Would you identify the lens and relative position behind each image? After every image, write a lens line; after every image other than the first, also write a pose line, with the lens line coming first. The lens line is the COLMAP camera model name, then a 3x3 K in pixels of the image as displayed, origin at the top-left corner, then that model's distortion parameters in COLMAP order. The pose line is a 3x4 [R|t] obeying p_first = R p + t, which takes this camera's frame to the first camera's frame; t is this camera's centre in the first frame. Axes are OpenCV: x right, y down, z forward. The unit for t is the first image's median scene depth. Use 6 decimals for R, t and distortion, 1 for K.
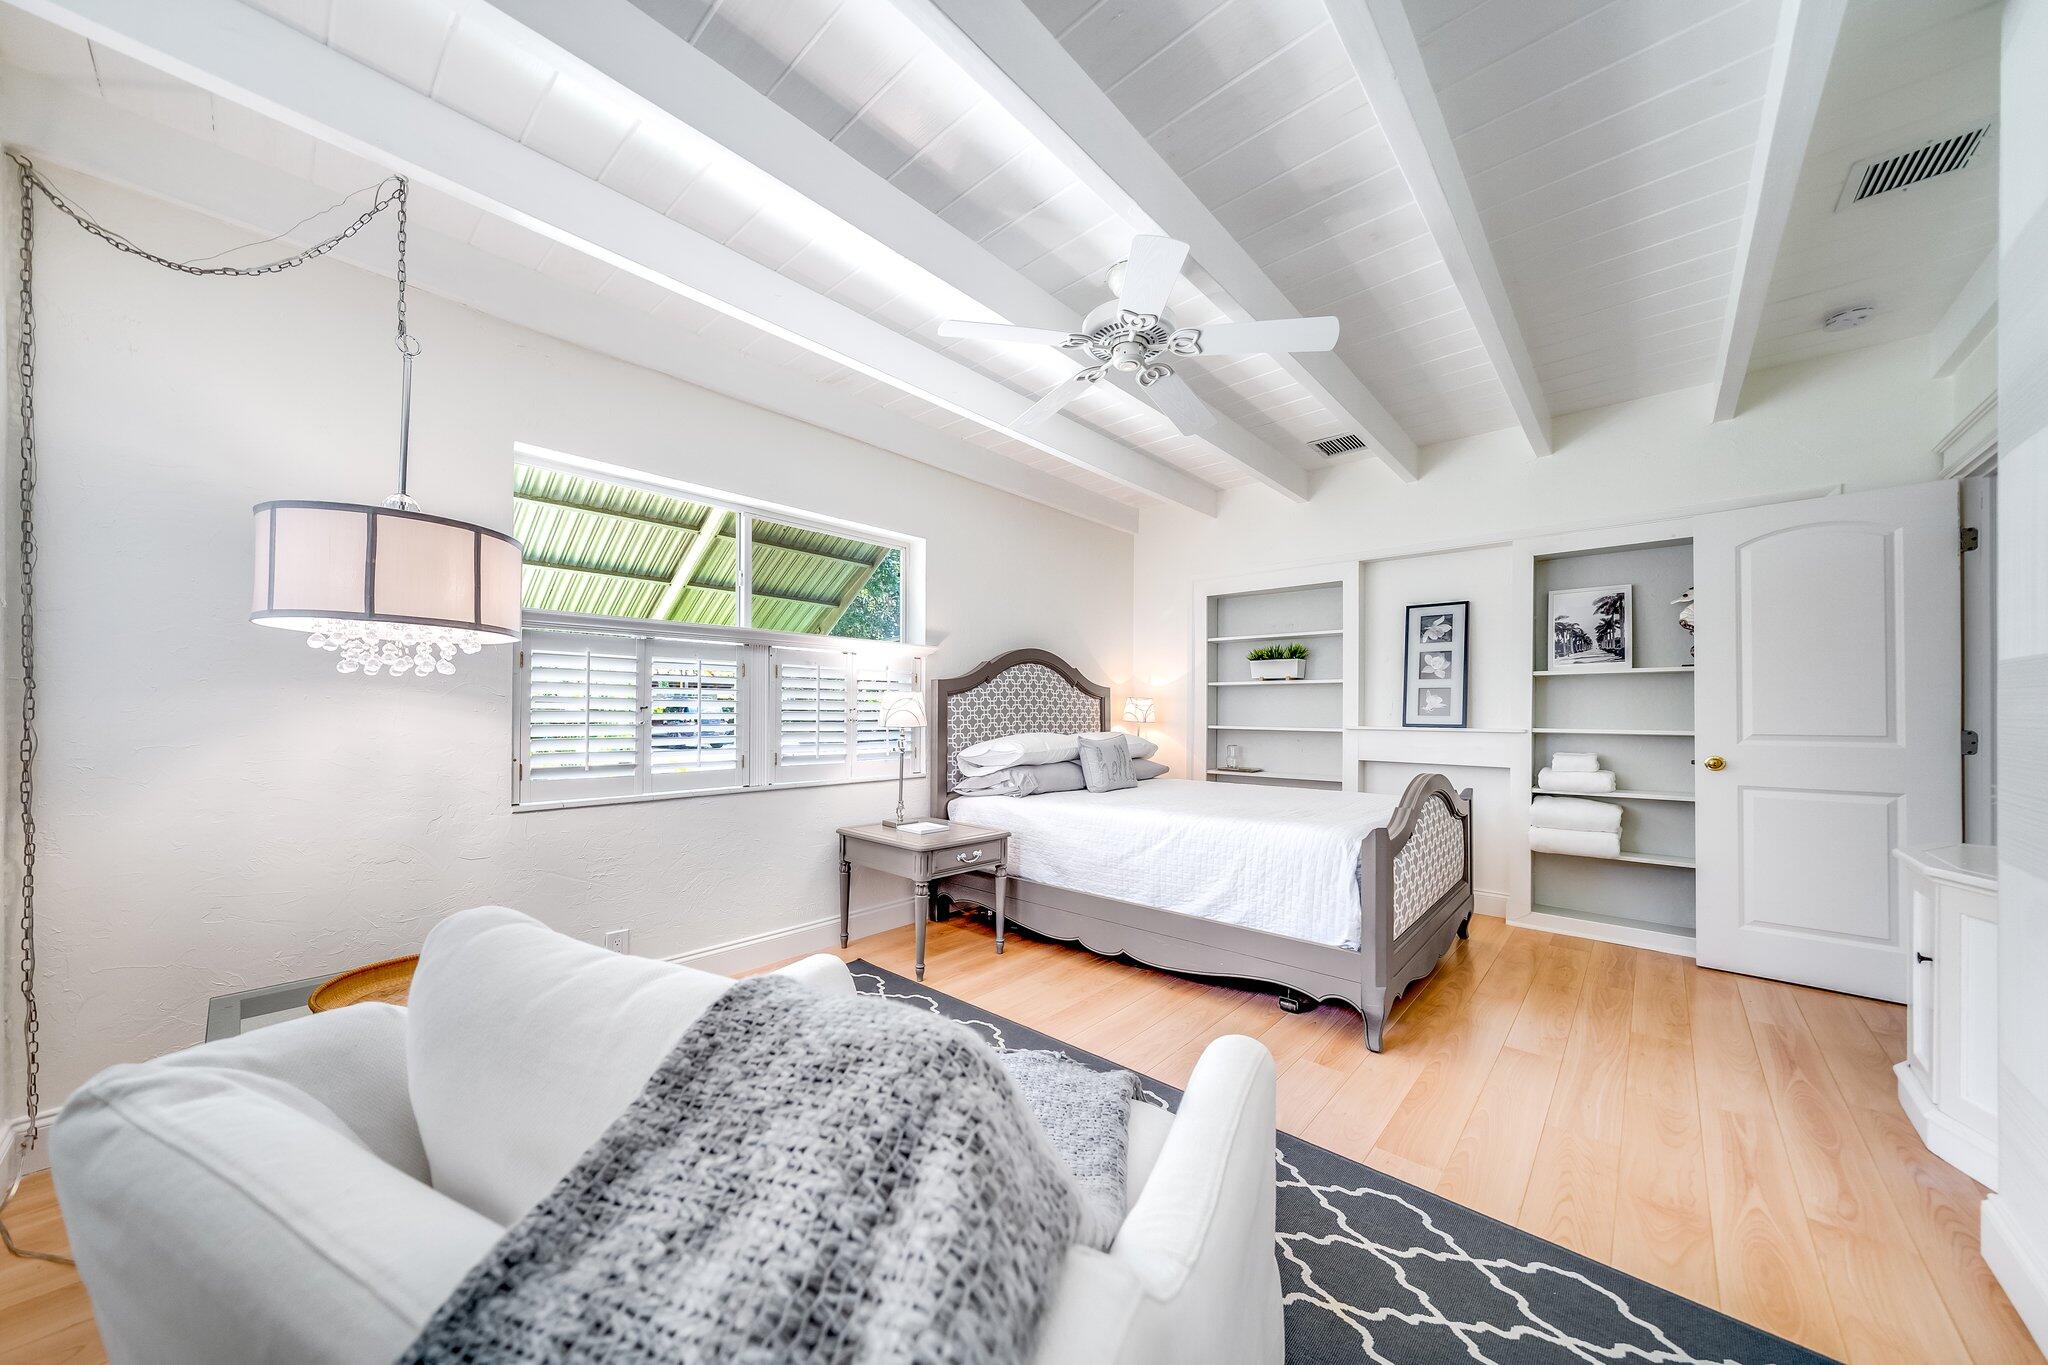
lens RADIAL K [[698.3, 0, 1018.7], [0, 698.3, 697.4], [0, 0, 1]] dist [0.003322, -0.001205]
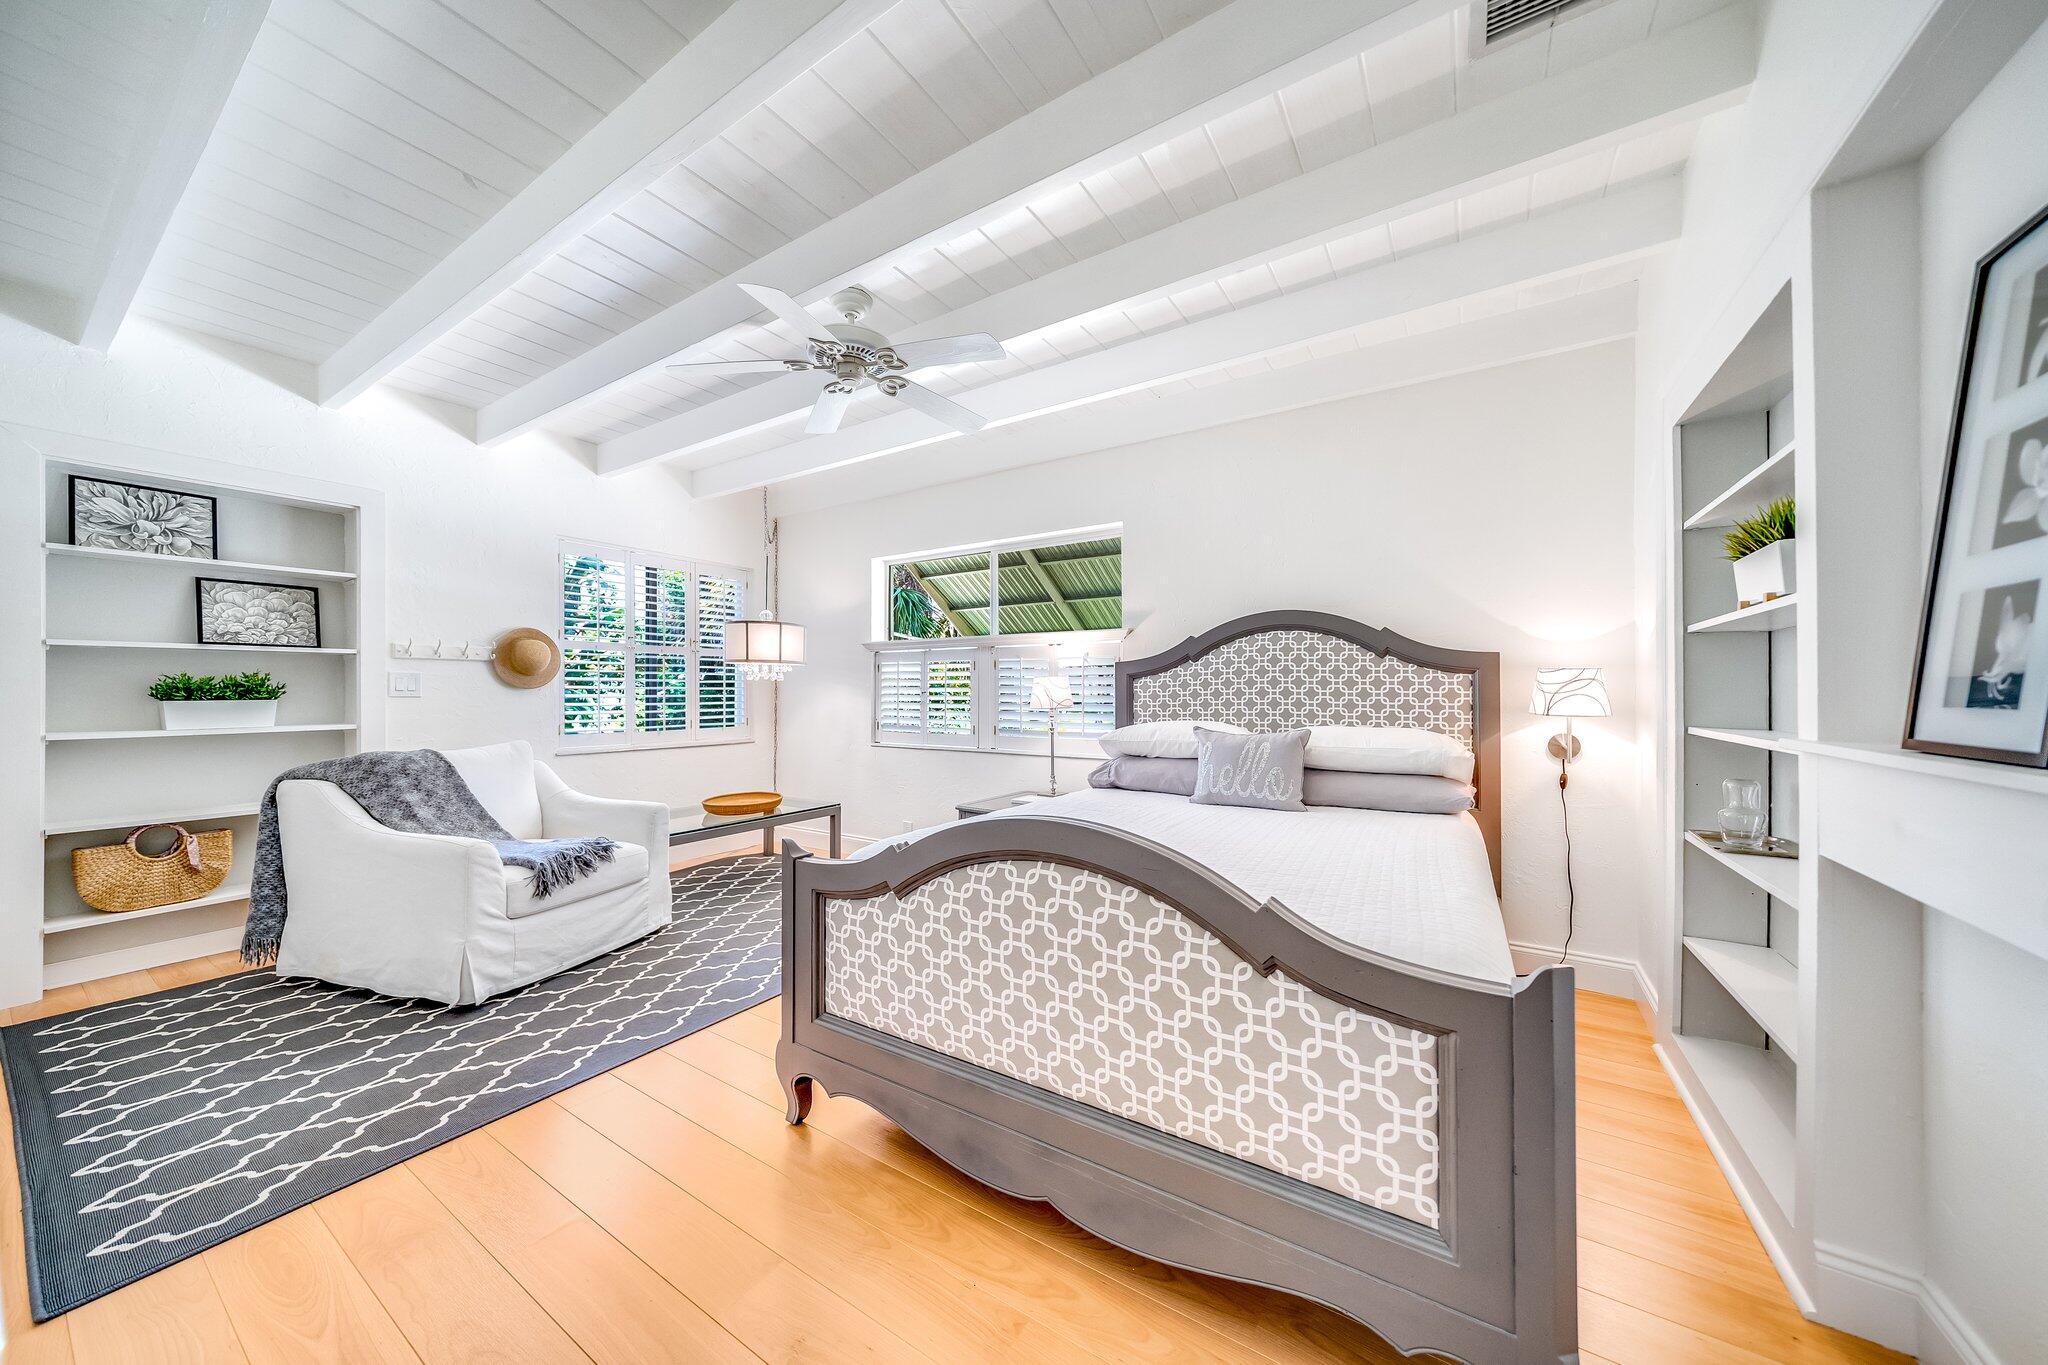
lens RADIAL K [[698.3, 0, 1013.5], [0, 698.3, 691.6], [0, 0, 1]] dist [0.003322, -0.001205]
pose [[0.154493, -0.006255, -0.987974, 0.799296], [0.015634, 0.999870, -0.003885, 0.016563], [0.987870, -0.014846, 0.154570, 0.678889]]
